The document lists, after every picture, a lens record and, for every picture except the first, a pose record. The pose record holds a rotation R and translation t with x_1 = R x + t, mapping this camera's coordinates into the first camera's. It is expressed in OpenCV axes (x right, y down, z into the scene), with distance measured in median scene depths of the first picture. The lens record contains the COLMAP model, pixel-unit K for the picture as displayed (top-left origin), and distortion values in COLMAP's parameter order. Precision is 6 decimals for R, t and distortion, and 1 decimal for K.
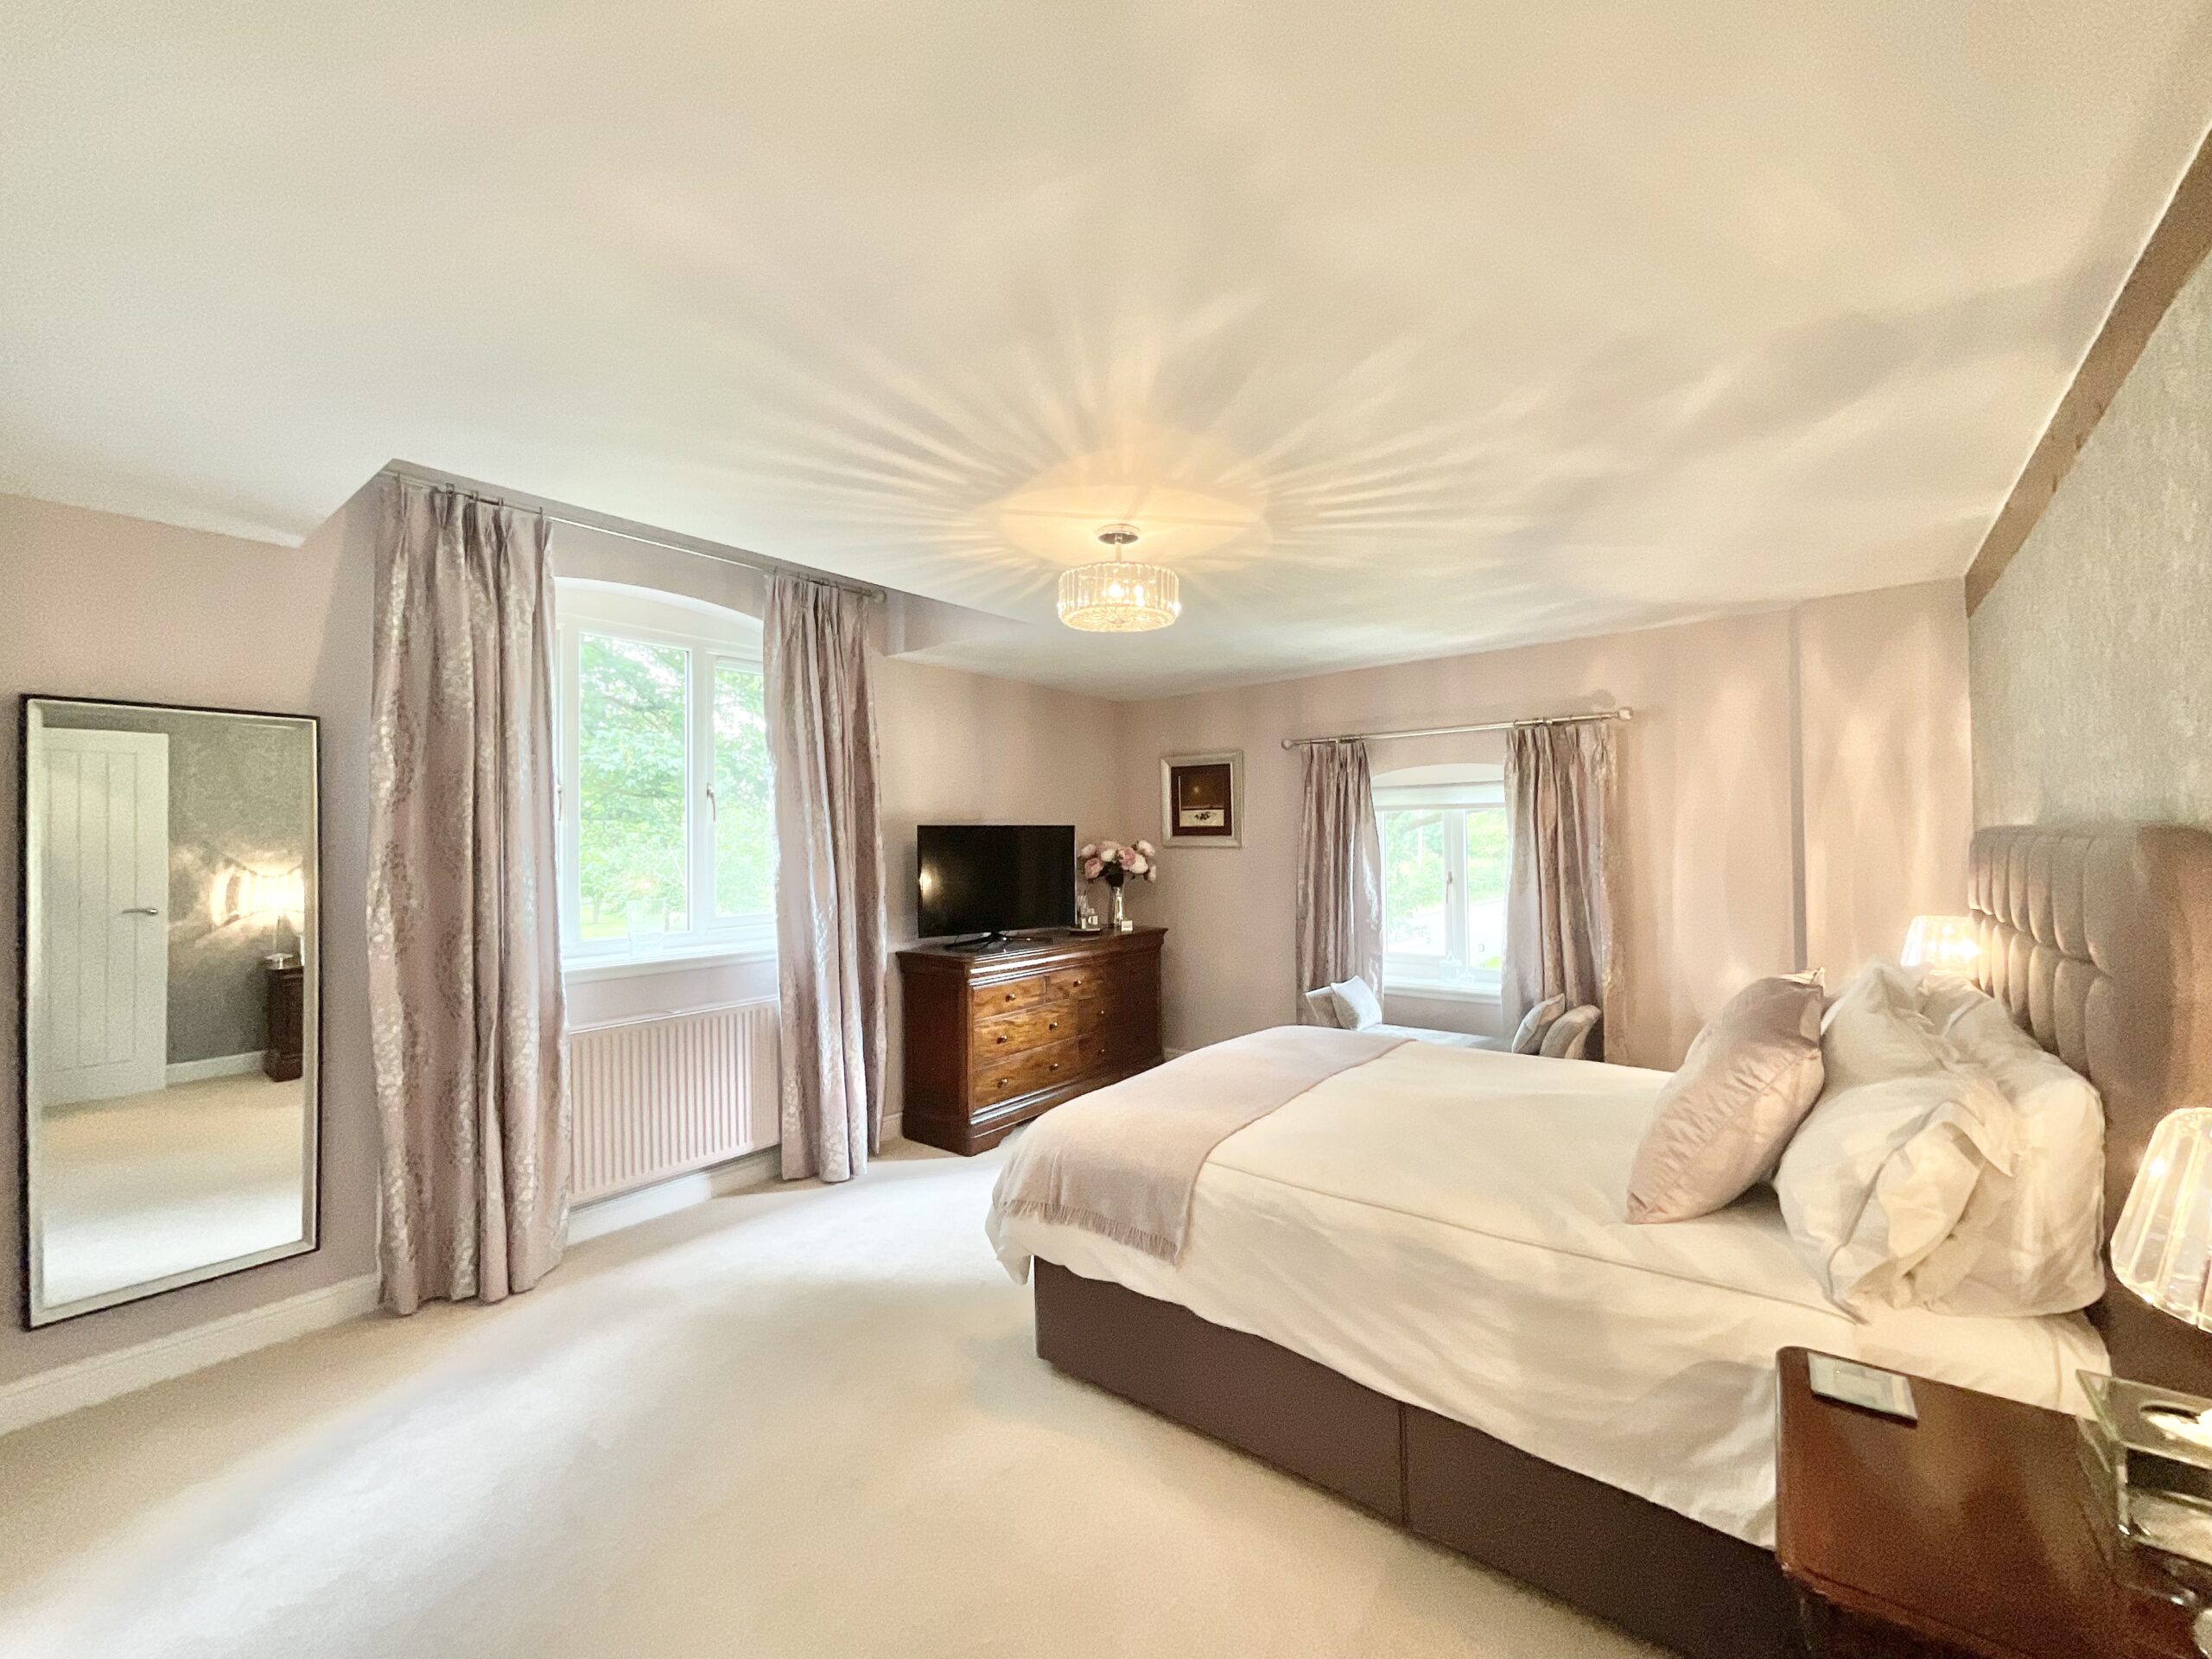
lens RADIAL K [[898.1, 0, 1102.9], [0, 898.1, 831.5], [0, 0, 1]] dist [0.003309, -0.001787]
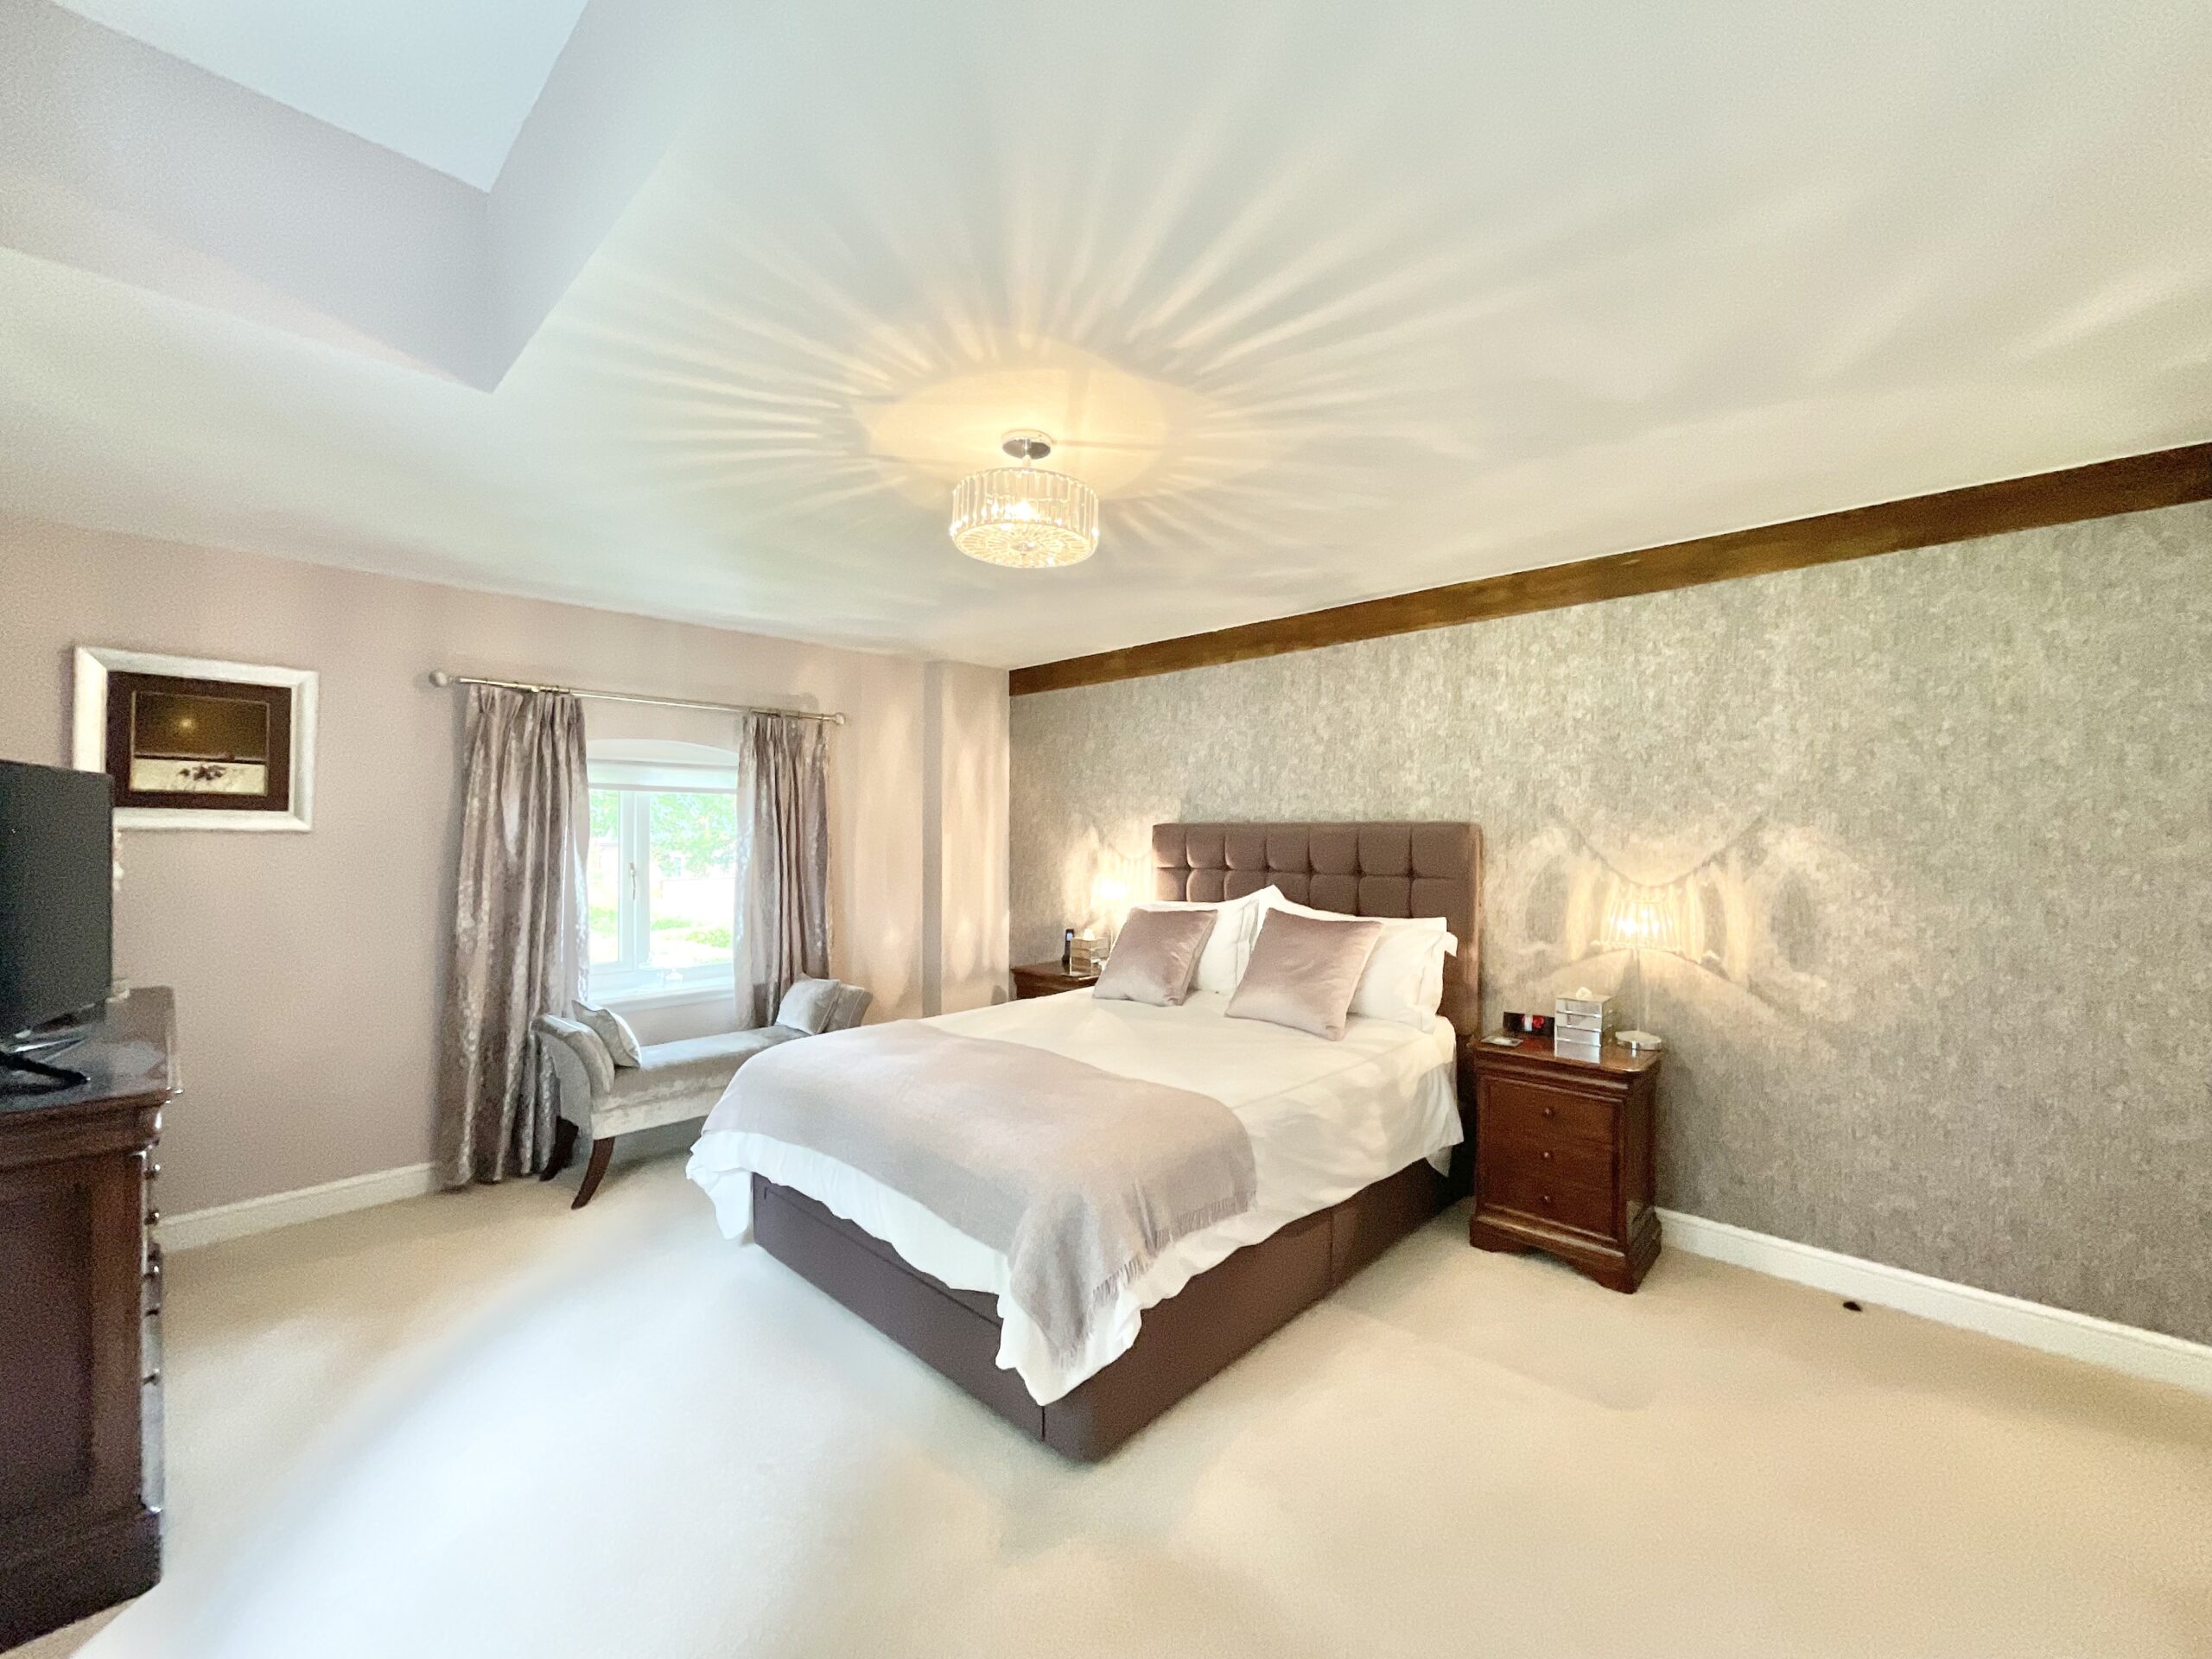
lens RADIAL K [[898.1, 0, 1102.1], [0, 898.1, 830.9], [0, 0, 1]] dist [0.003309, -0.001787]
pose [[0.096376, 0.016792, 0.995203, -0.610979], [-0.014872, 0.999770, -0.015428, 0.029308], [-0.995234, -0.013314, 0.096604, 0.647729]]
